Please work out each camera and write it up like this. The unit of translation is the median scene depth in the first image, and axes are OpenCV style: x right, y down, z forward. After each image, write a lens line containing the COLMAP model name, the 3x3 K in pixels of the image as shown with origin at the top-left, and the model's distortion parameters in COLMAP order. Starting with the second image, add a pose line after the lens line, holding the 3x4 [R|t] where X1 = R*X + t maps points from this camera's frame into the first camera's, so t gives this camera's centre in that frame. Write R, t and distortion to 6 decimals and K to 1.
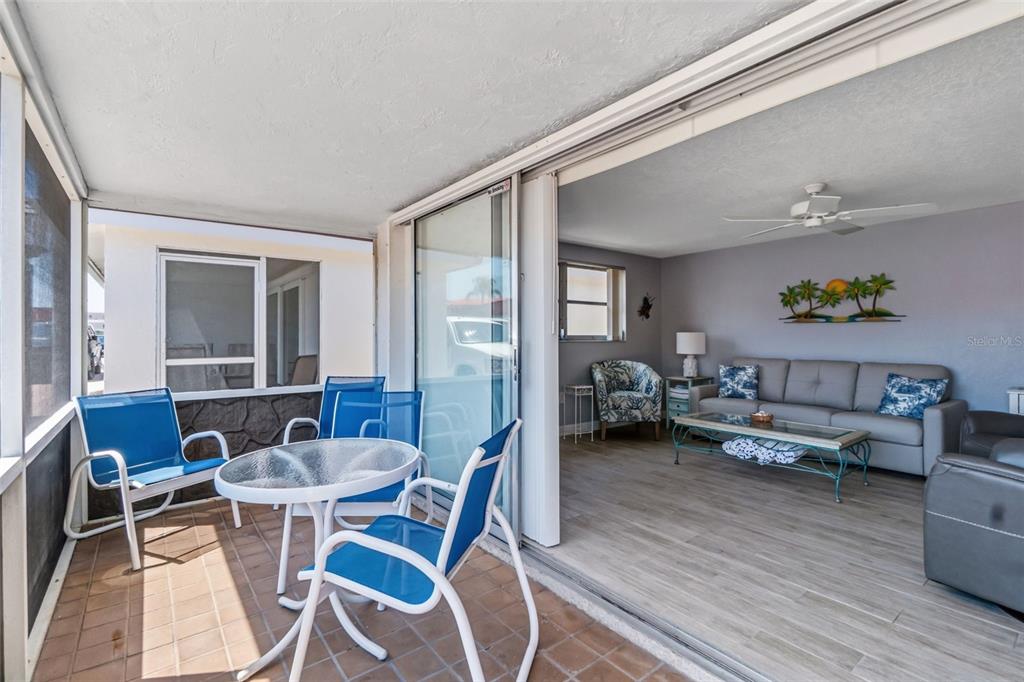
lens RADIAL K [[469.0, 0, 497.9], [0, 469.0, 332.4], [0, 0, 1]] dist [-0.002715, -0.000139]
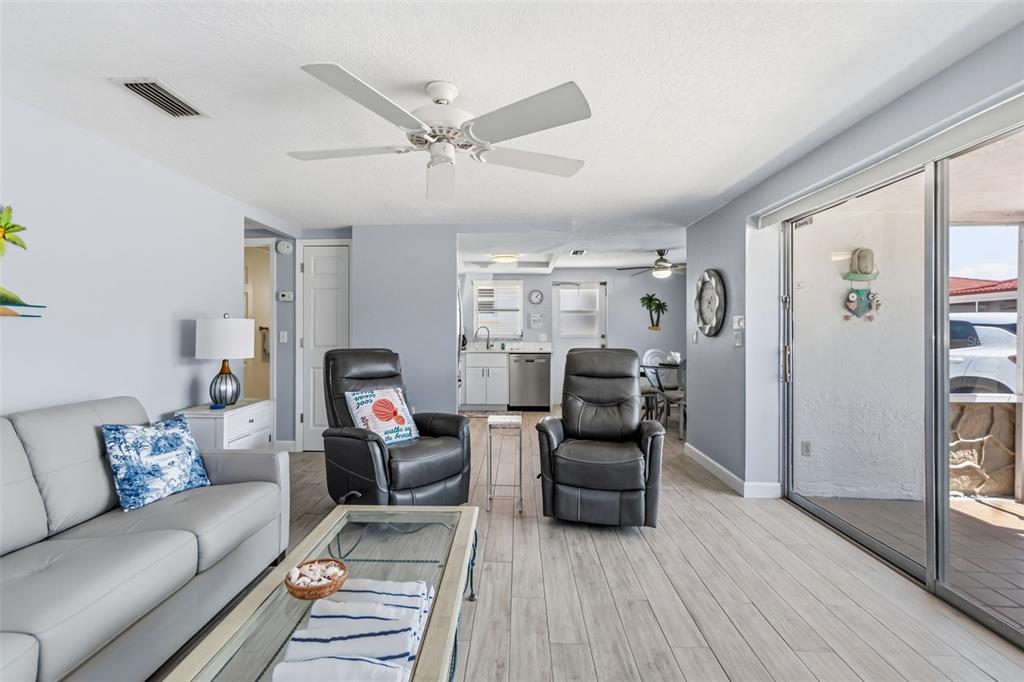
lens RADIAL K [[449.3, 0, 508.0], [0, 449.3, 335.8], [0, 0, 1]] dist [0.010738, -0.000164]
pose [[-0.784064, -0.007530, 0.620635, 0.182591], [-0.005635, 0.999972, 0.005014, -0.008344], [-0.620655, 0.000435, -0.784084, 0.926149]]
